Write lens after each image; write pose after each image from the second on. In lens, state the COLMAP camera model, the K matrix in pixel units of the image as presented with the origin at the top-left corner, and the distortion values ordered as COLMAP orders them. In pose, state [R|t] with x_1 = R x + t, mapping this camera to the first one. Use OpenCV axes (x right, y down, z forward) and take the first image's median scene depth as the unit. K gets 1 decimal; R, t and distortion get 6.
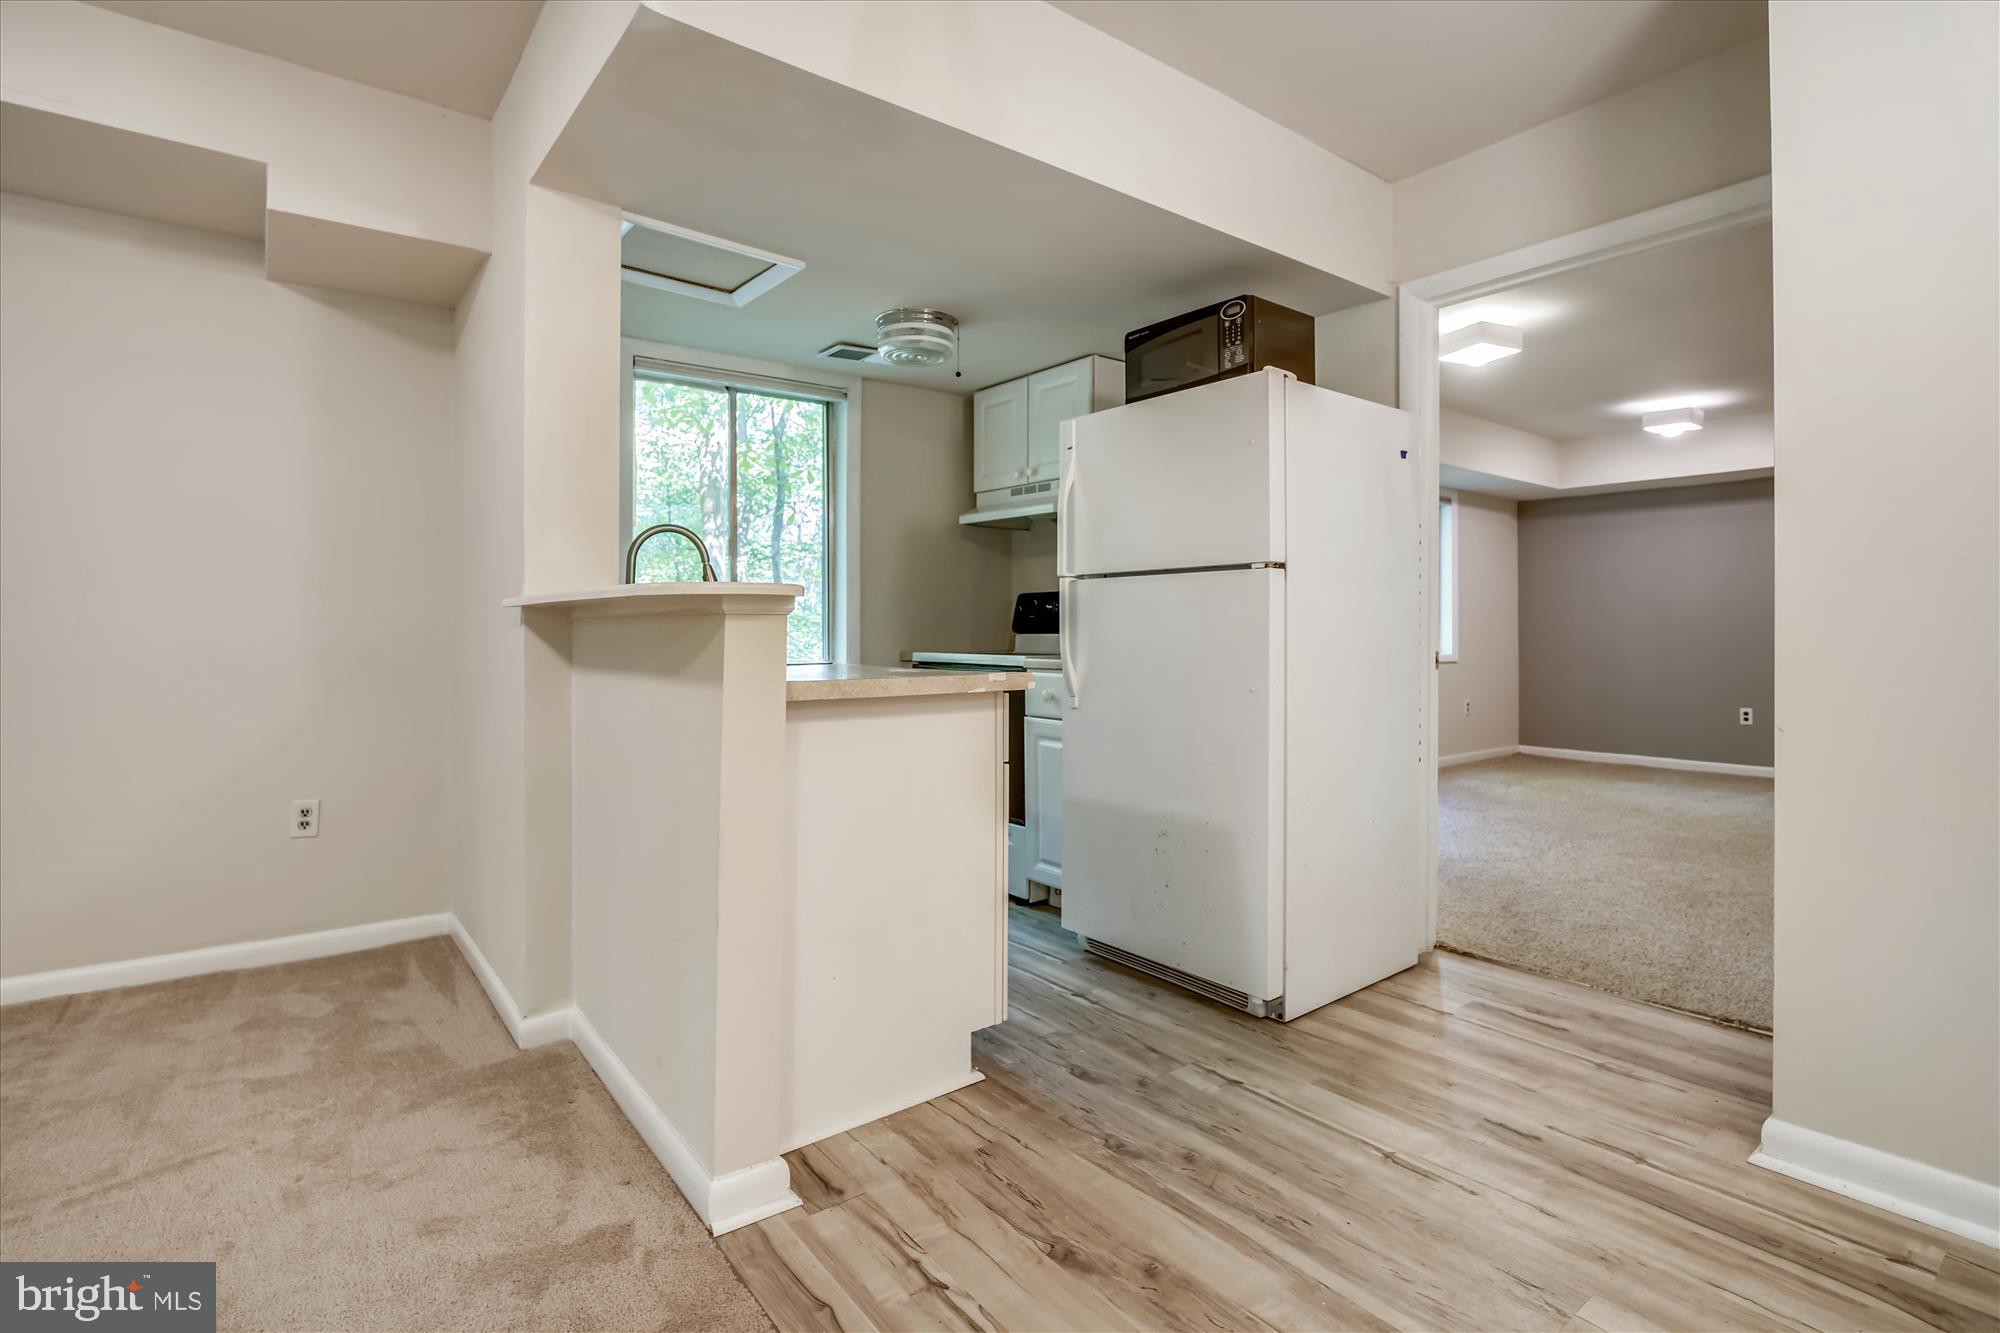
lens RADIAL K [[931.4, 0, 1025.9], [0, 931.4, 626.3], [0, 0, 1]] dist [0.000420, 0.001446]
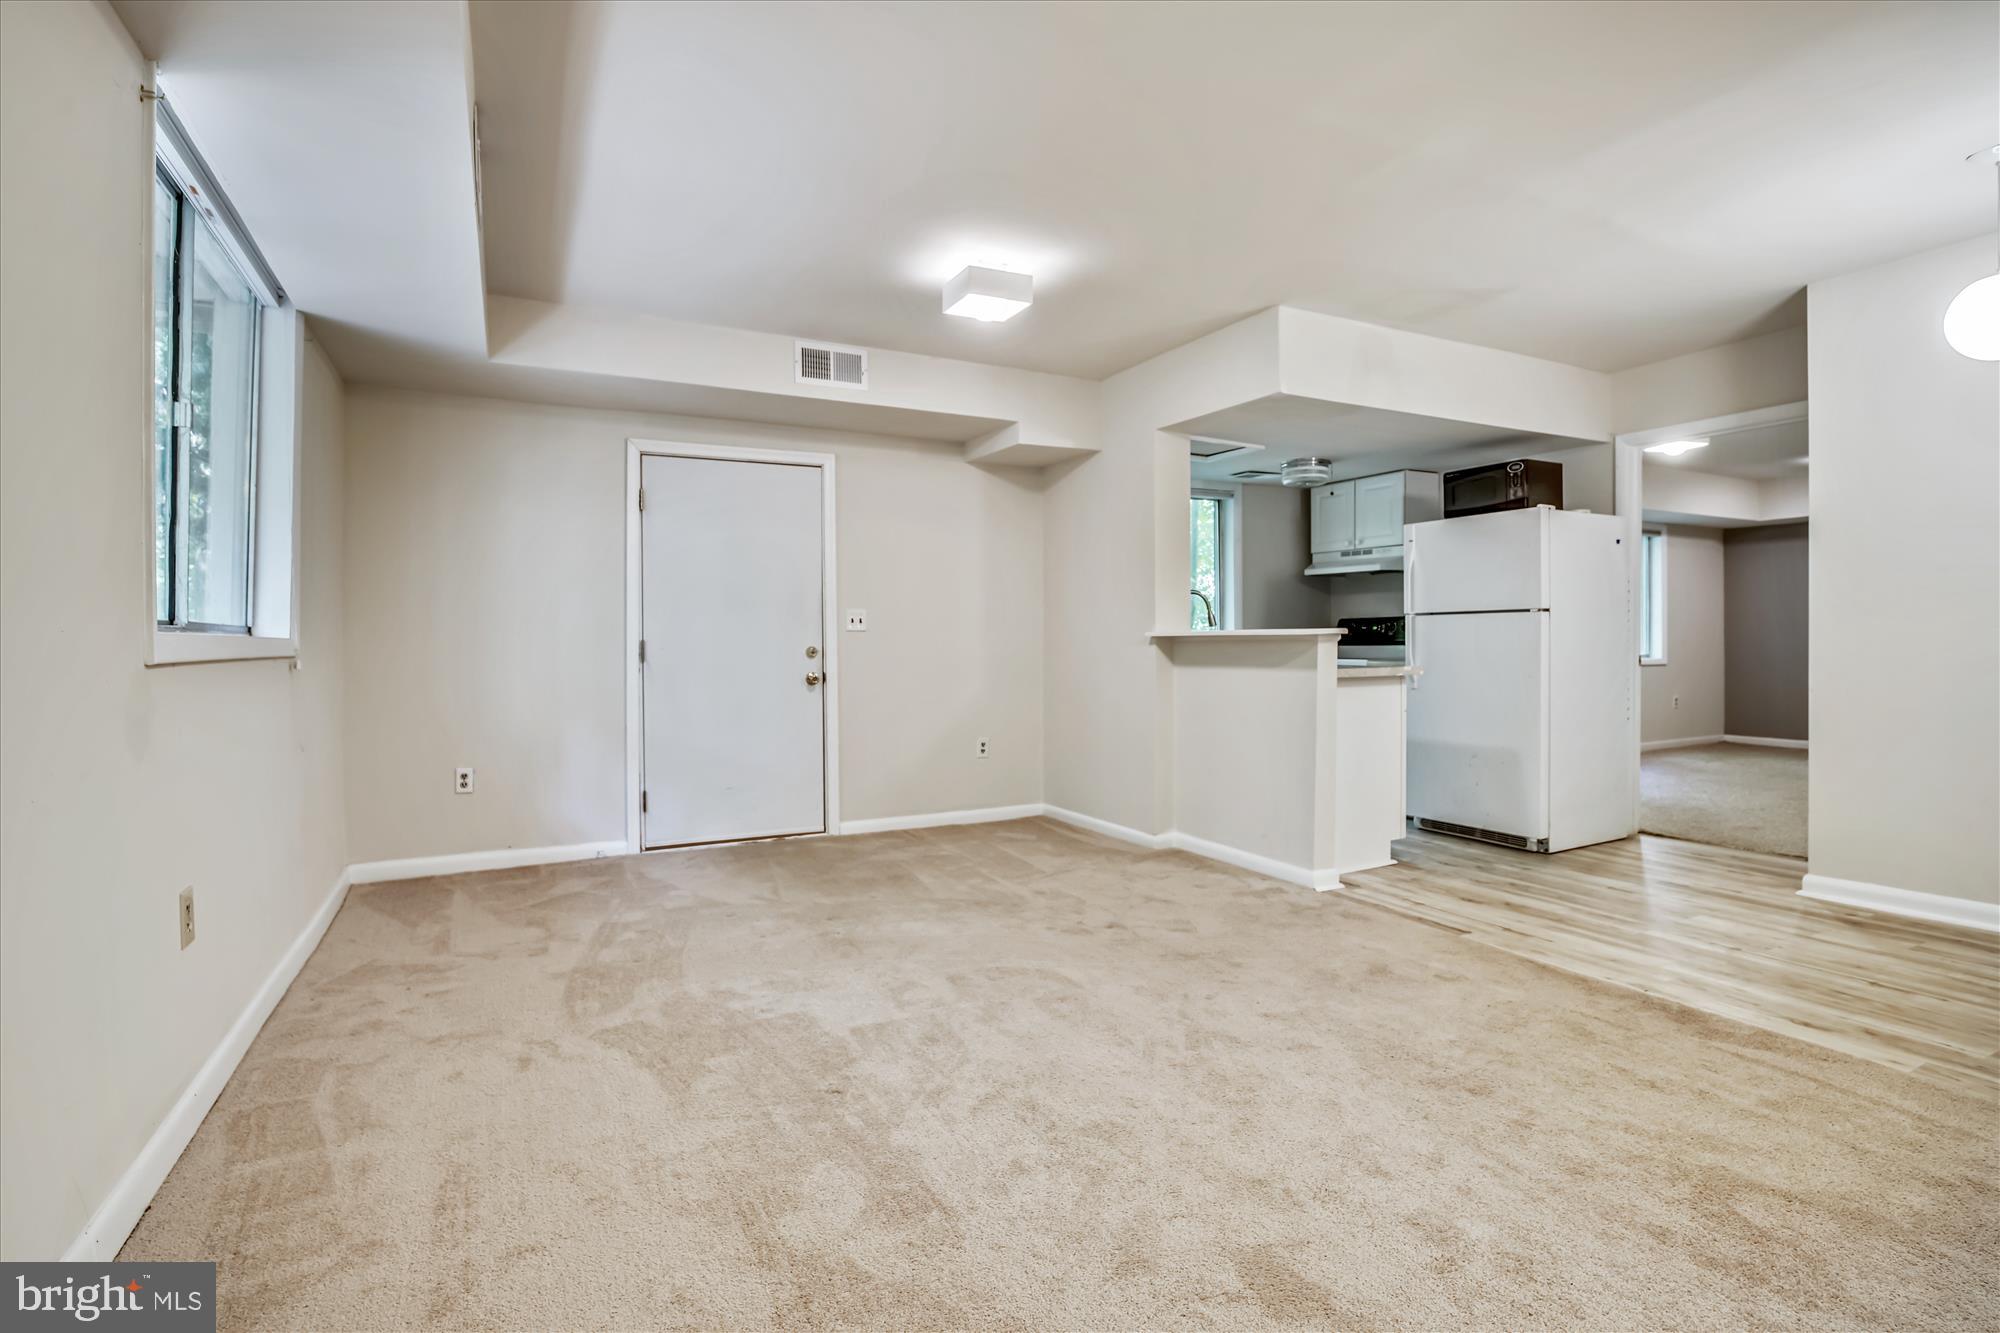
lens RADIAL K [[931.4, 0, 1038.9], [0, 931.4, 651.9], [0, 0, 1]] dist [0.000420, 0.001446]
pose [[0.985287, -0.006941, -0.170765, -0.339169], [0.010014, 0.999803, 0.017142, -0.018793], [0.170612, -0.018600, 0.985163, -0.839095]]
